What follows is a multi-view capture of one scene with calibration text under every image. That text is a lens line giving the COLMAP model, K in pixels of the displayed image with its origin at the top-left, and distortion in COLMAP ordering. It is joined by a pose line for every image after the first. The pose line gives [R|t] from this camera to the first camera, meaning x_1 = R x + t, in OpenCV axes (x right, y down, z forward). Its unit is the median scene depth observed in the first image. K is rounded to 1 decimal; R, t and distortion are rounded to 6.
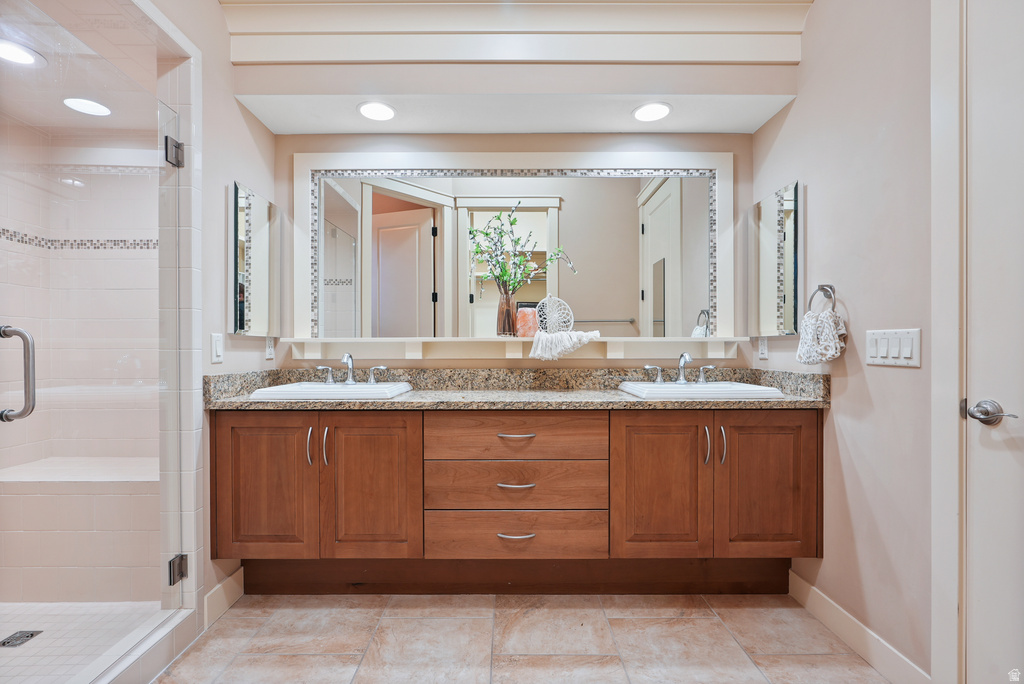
lens RADIAL K [[465.9, 0, 516.3], [0, 465.9, 345.5], [0, 0, 1]] dist [-0.011656, 0.003933]
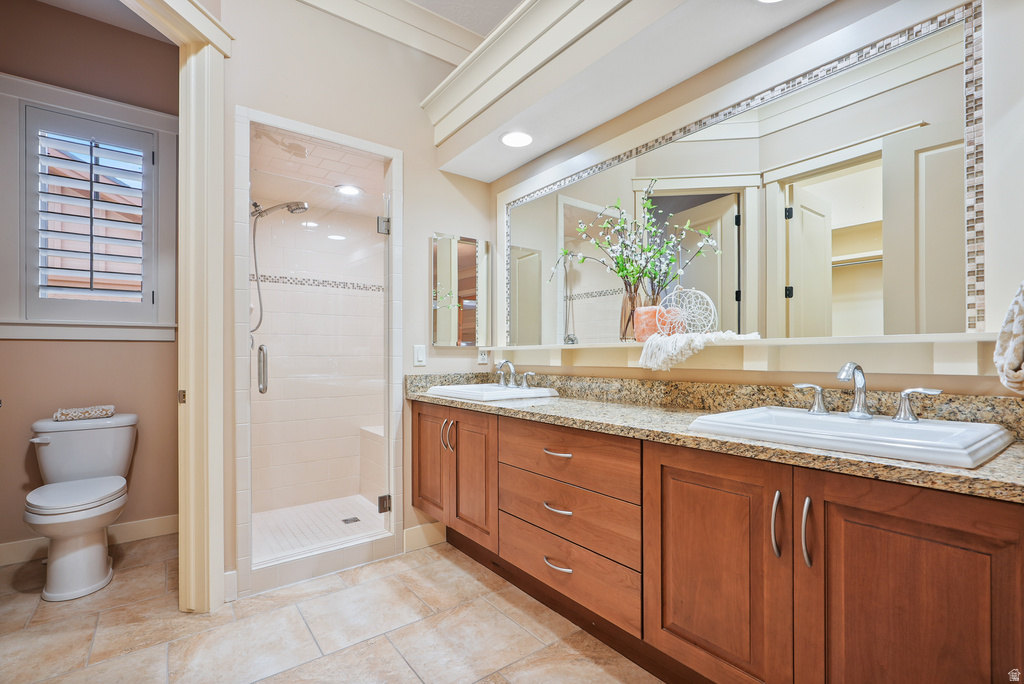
lens RADIAL K [[465.9, 0, 515.6], [0, 465.9, 349.3], [0, 0, 1]] dist [-0.011656, 0.003933]
pose [[0.609876, -0.010584, -0.792426, 0.613341], [0.005941, 0.999944, -0.008783, 0.001008], [0.792474, 0.000649, 0.609905, 0.359323]]
